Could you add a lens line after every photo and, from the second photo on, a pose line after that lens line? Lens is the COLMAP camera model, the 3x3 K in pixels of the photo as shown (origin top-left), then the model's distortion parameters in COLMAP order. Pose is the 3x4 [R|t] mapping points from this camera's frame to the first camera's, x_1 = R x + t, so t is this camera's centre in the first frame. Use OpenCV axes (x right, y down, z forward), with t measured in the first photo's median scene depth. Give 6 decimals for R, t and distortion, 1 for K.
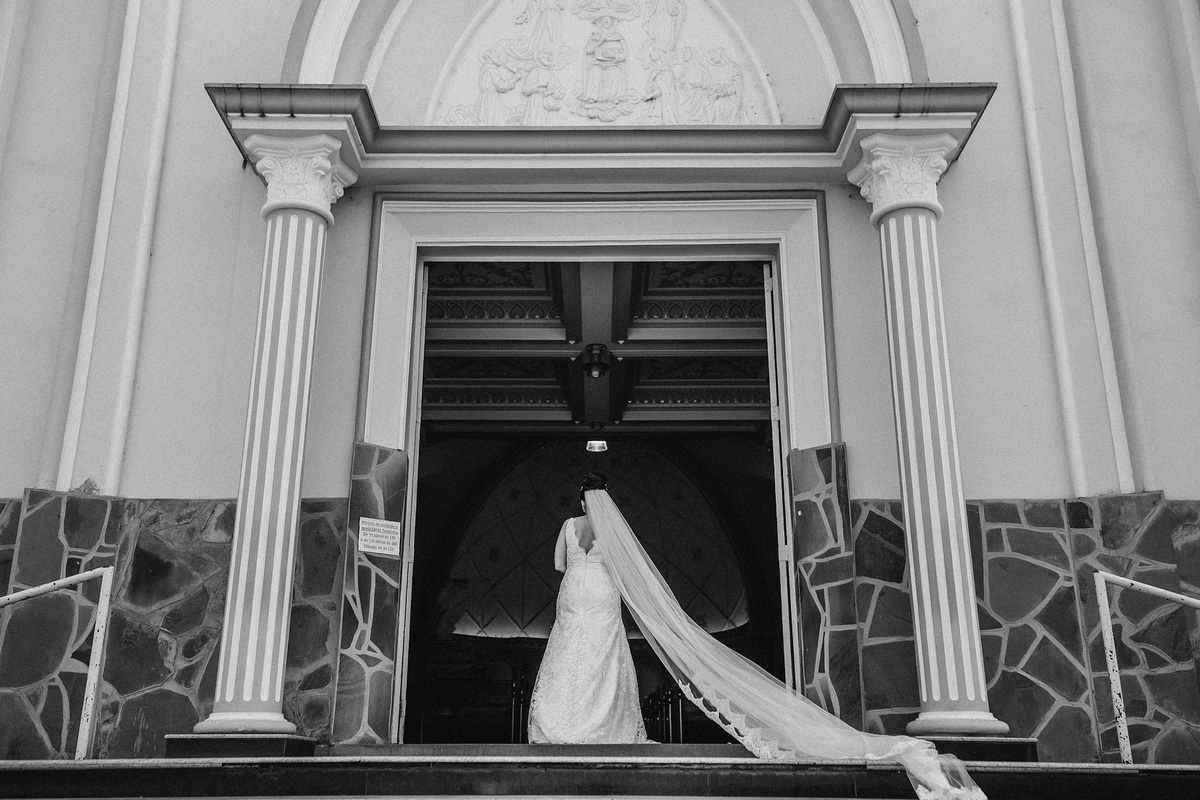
lens RADIAL K [[1162.2, 0, 600.0], [0, 1162.2, 400.0], [0, 0, 1]] dist [0.079951, -0.000931]
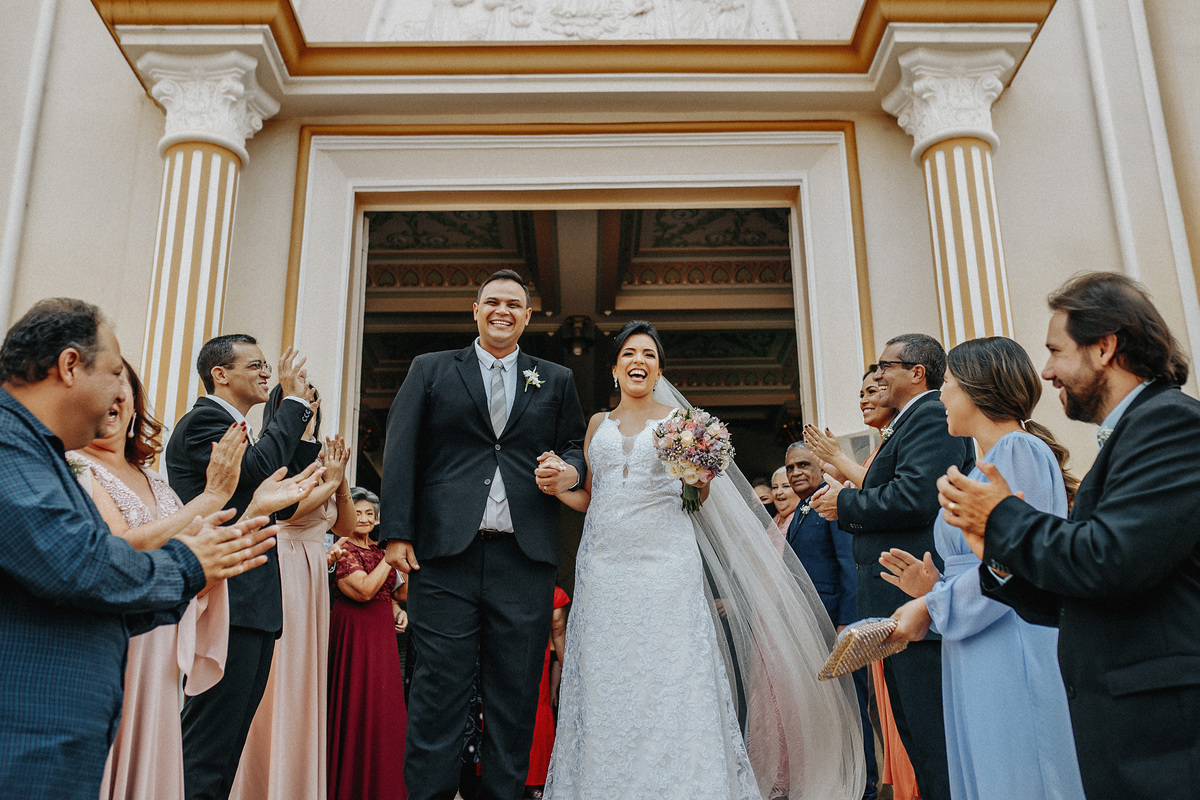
lens RADIAL K [[1242.3, 0, 629.8], [0, 1242.3, 401.1], [0, 0, 1]] dist [-0.065096, -0.017613]
pose [[0.999322, -0.010101, 0.035400, 0.002316], [0.009808, 0.999916, 0.008445, 0.008437], [-0.035482, -0.008092, 0.999338, 0.140472]]
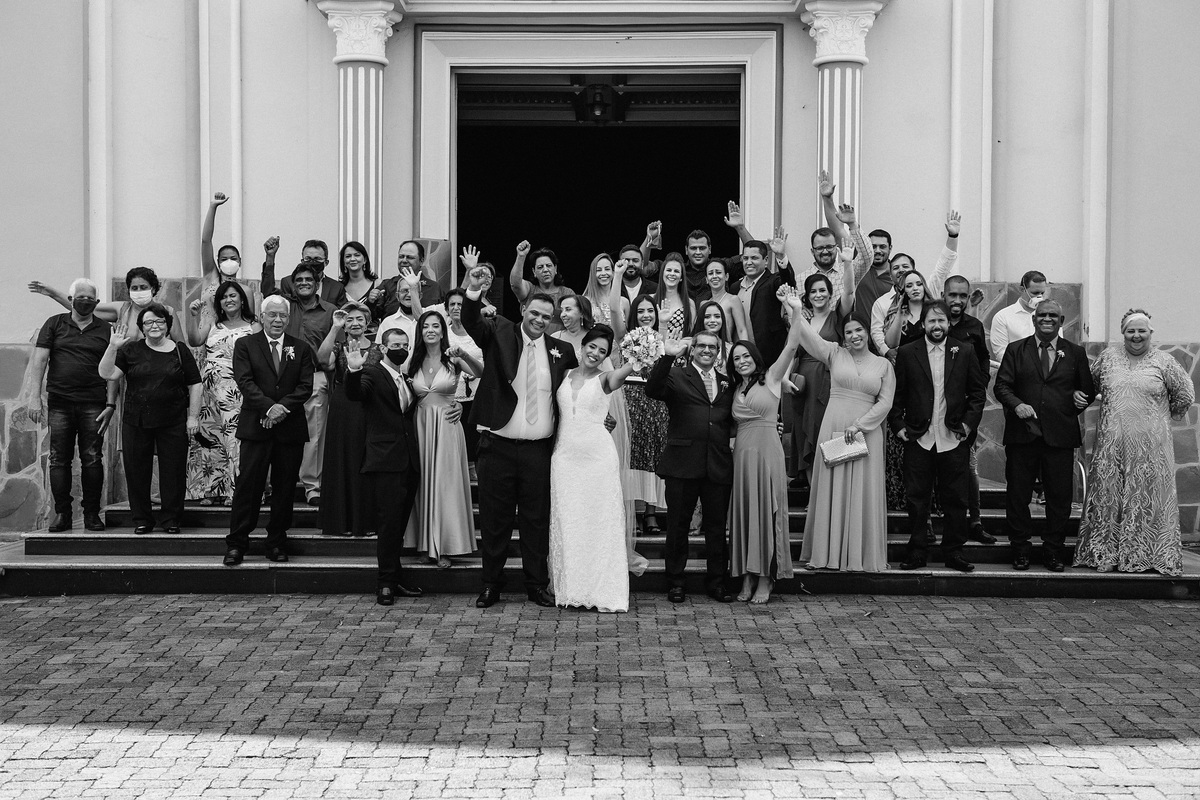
lens RADIAL K [[1802.9, 0, 600.0], [0, 1802.9, 400.0], [0, 0, 1]] dist [0.106649, 0.012244]
pose [[0.999960, 0.003555, -0.008243, 0.017860], [-0.000690, 0.945935, 0.324355, -0.430254], [0.008951, -0.324337, 0.945899, -0.941404]]
